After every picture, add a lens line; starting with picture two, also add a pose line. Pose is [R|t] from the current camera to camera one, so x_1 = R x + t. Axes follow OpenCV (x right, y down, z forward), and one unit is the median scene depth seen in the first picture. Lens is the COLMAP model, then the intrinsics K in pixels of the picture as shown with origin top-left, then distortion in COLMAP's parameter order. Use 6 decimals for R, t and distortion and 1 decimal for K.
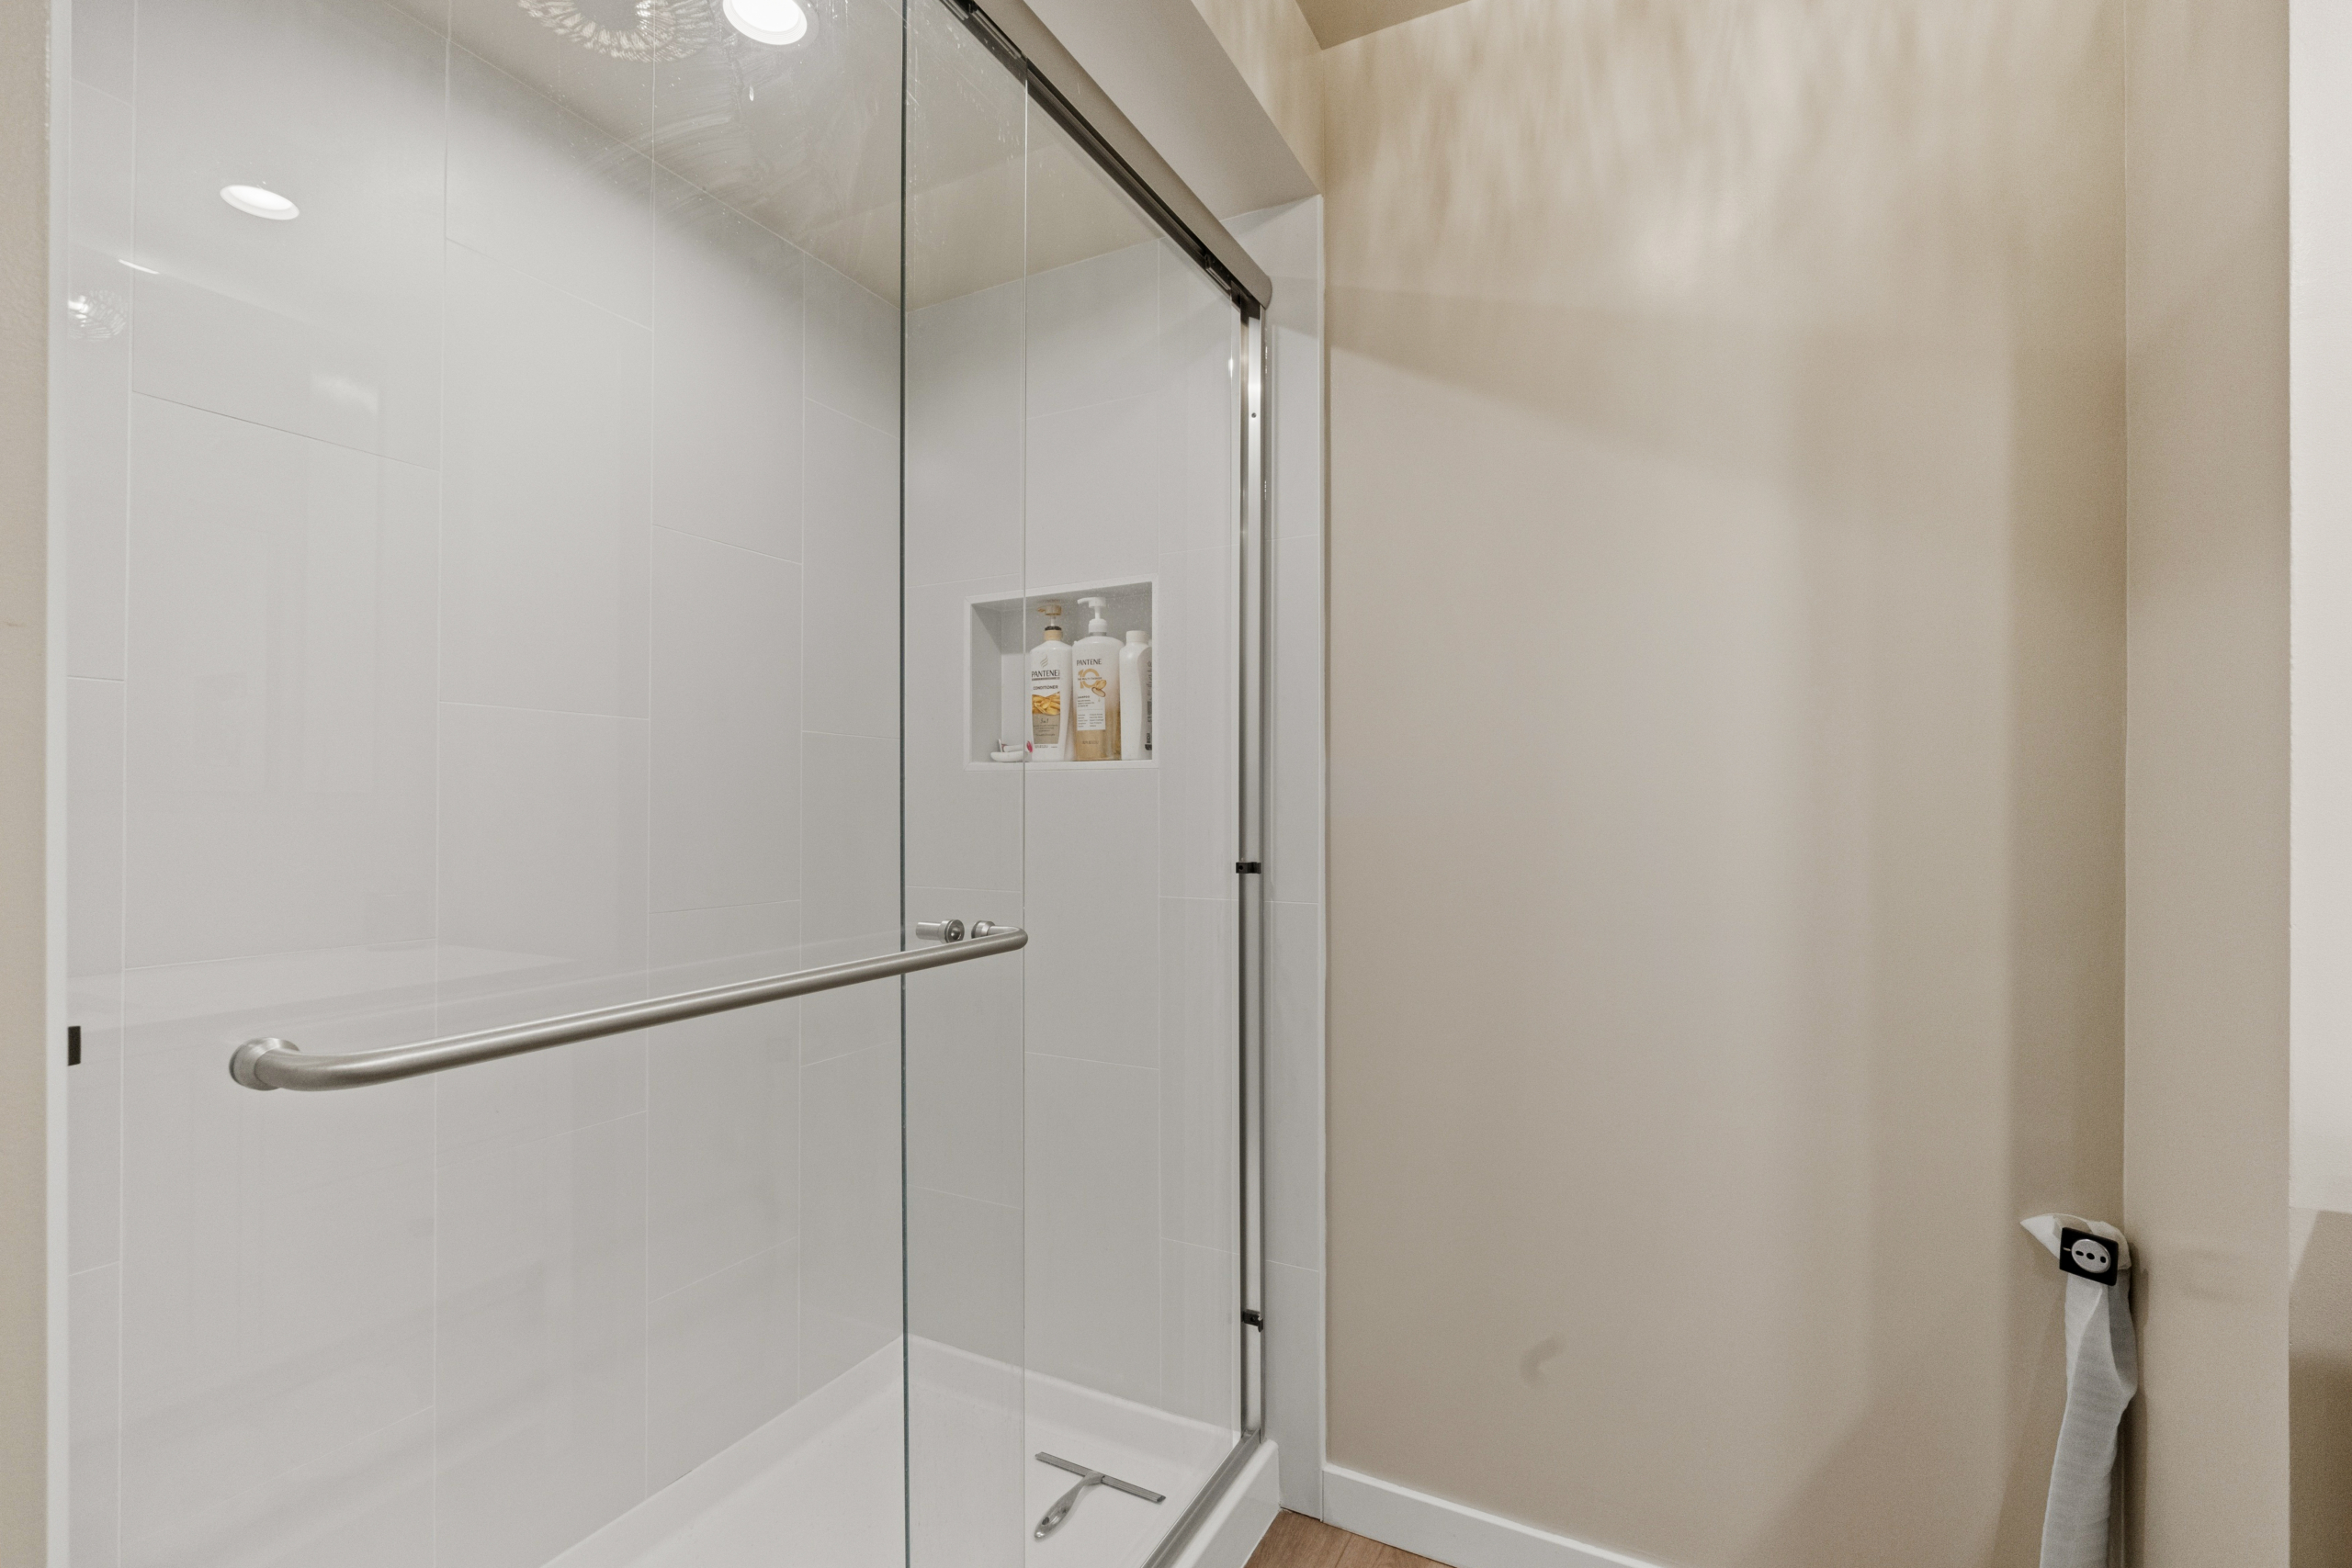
lens RADIAL K [[1052.4, 0, 1163.1], [0, 1052.4, 792.4], [0, 0, 1]] dist [-0.019845, 0.005897]
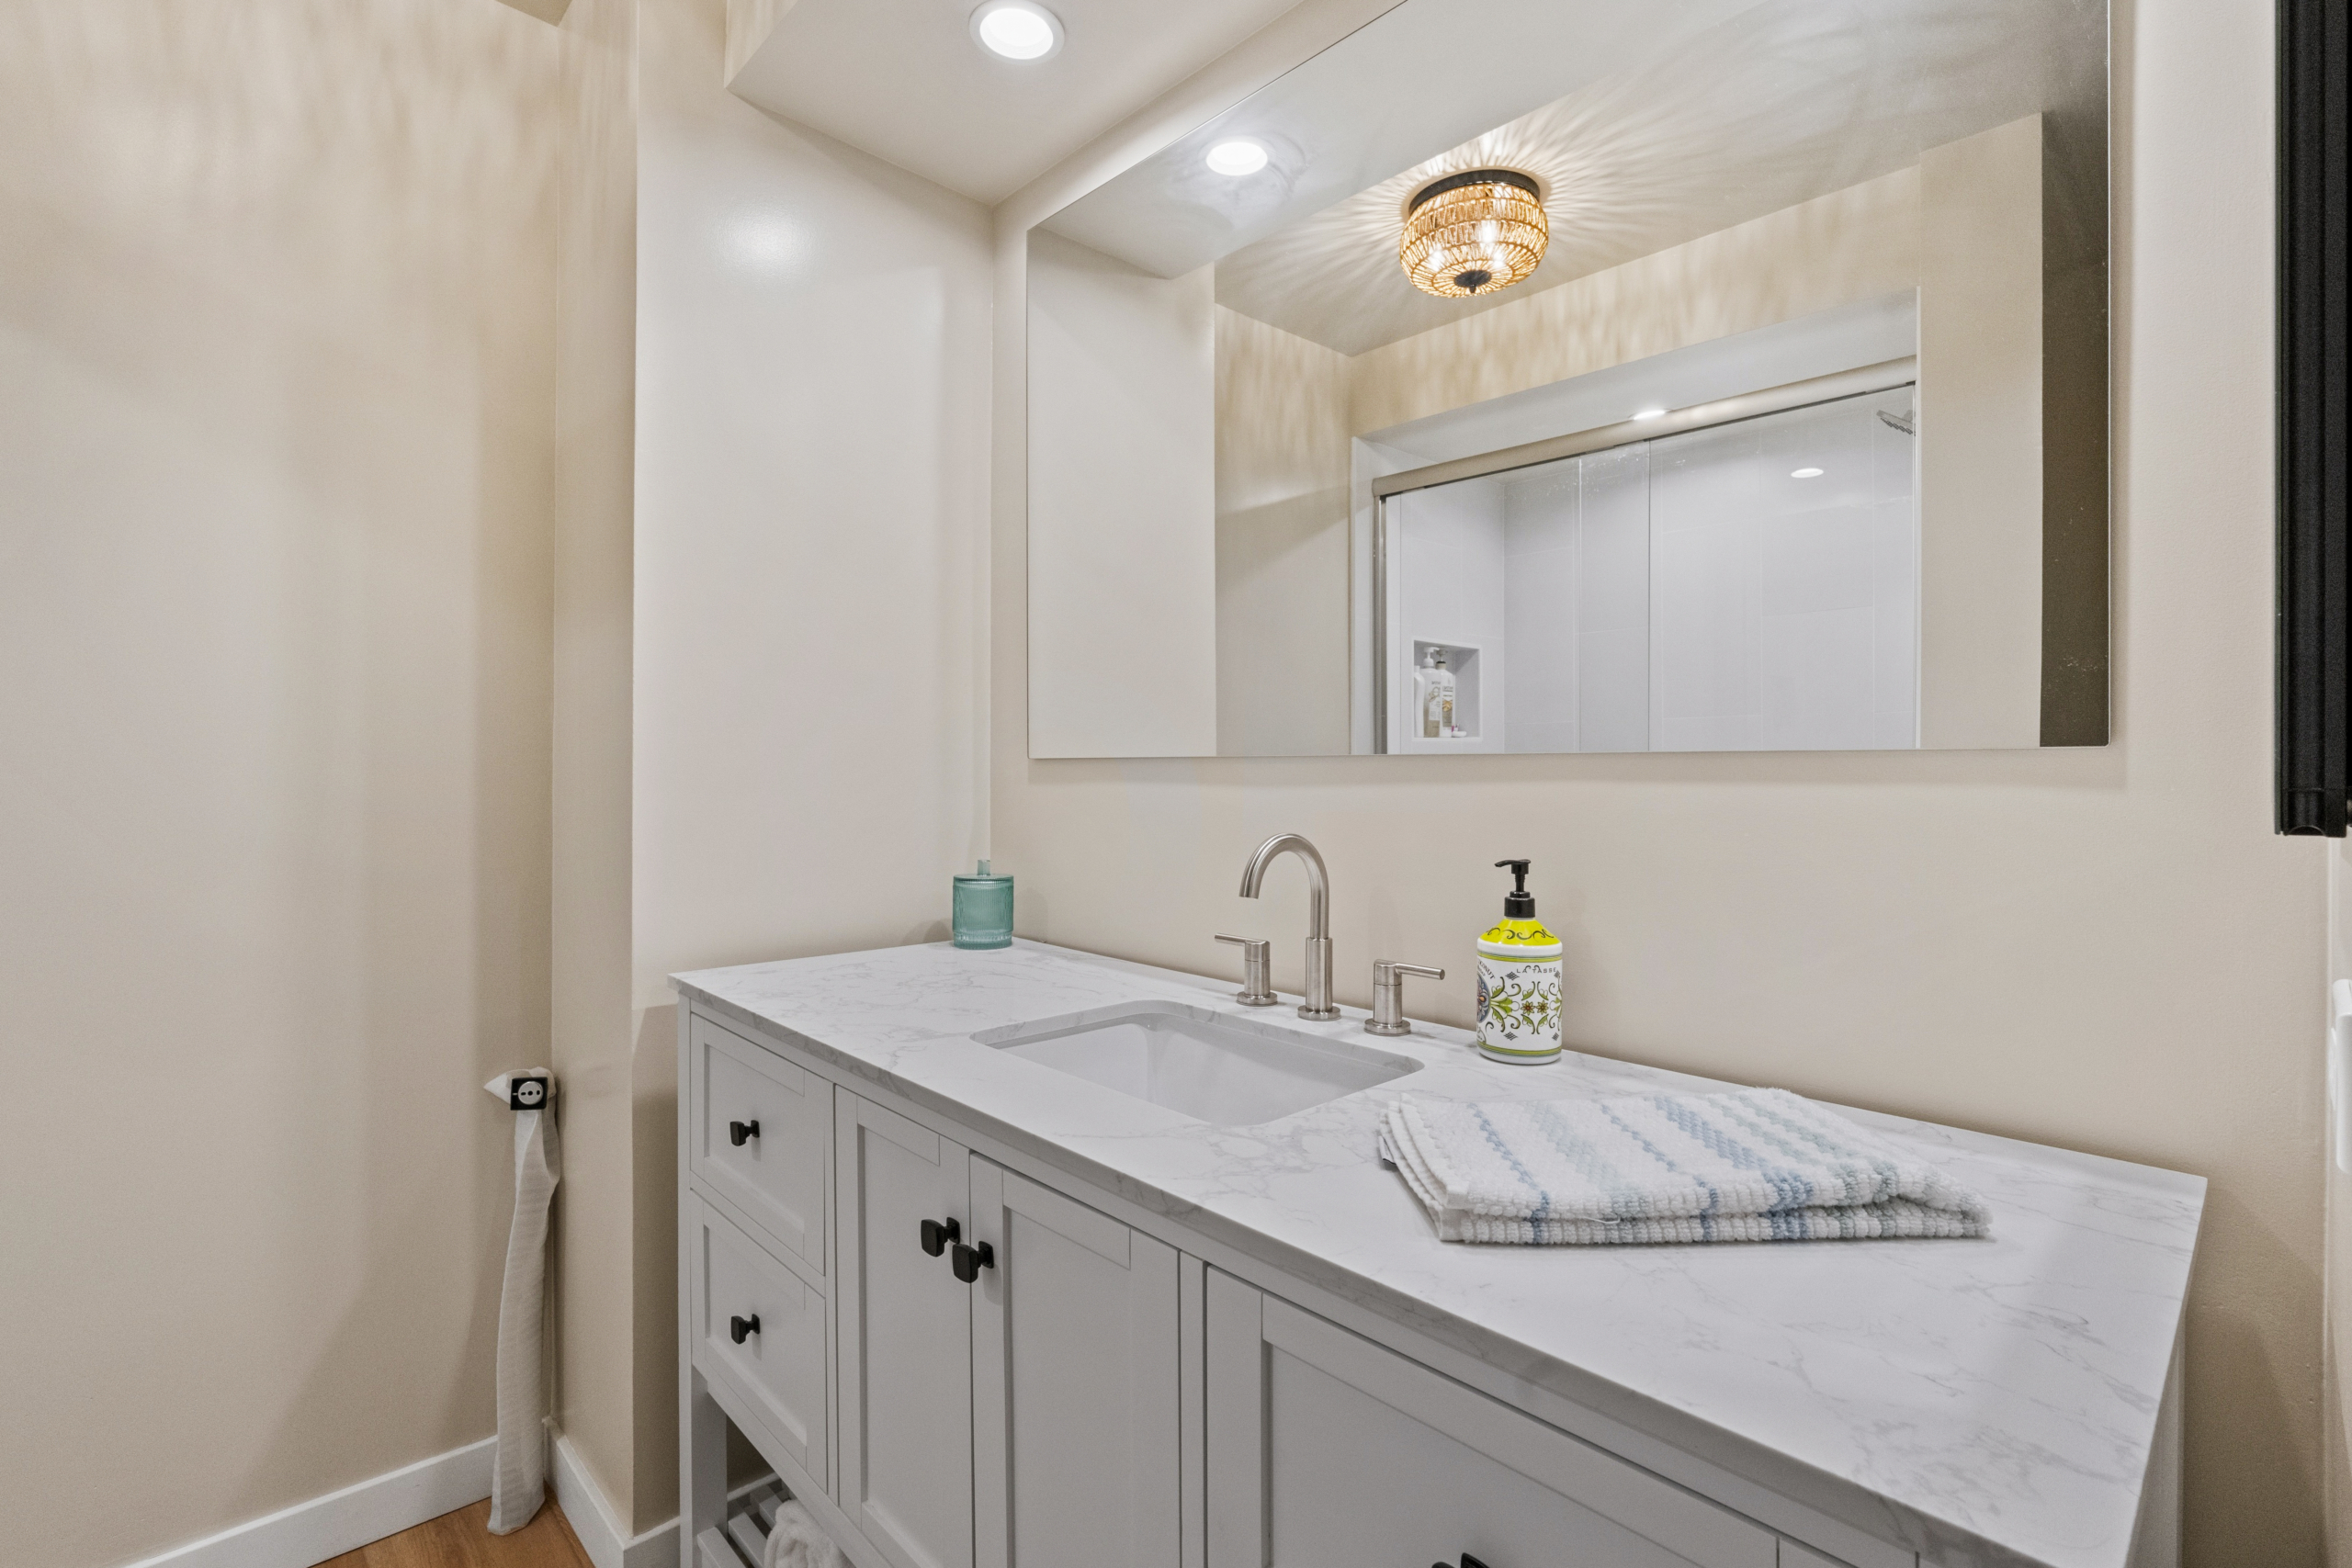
lens RADIAL K [[1052.4, 0, 1162.2], [0, 1052.4, 776.5], [0, 0, 1]] dist [-0.019845, 0.005897]
pose [[0.299819, -0.007939, 0.953963, -0.173018], [-0.009265, 0.999894, 0.011233, 0.003005], [-0.953951, -0.012206, 0.299714, -0.209321]]
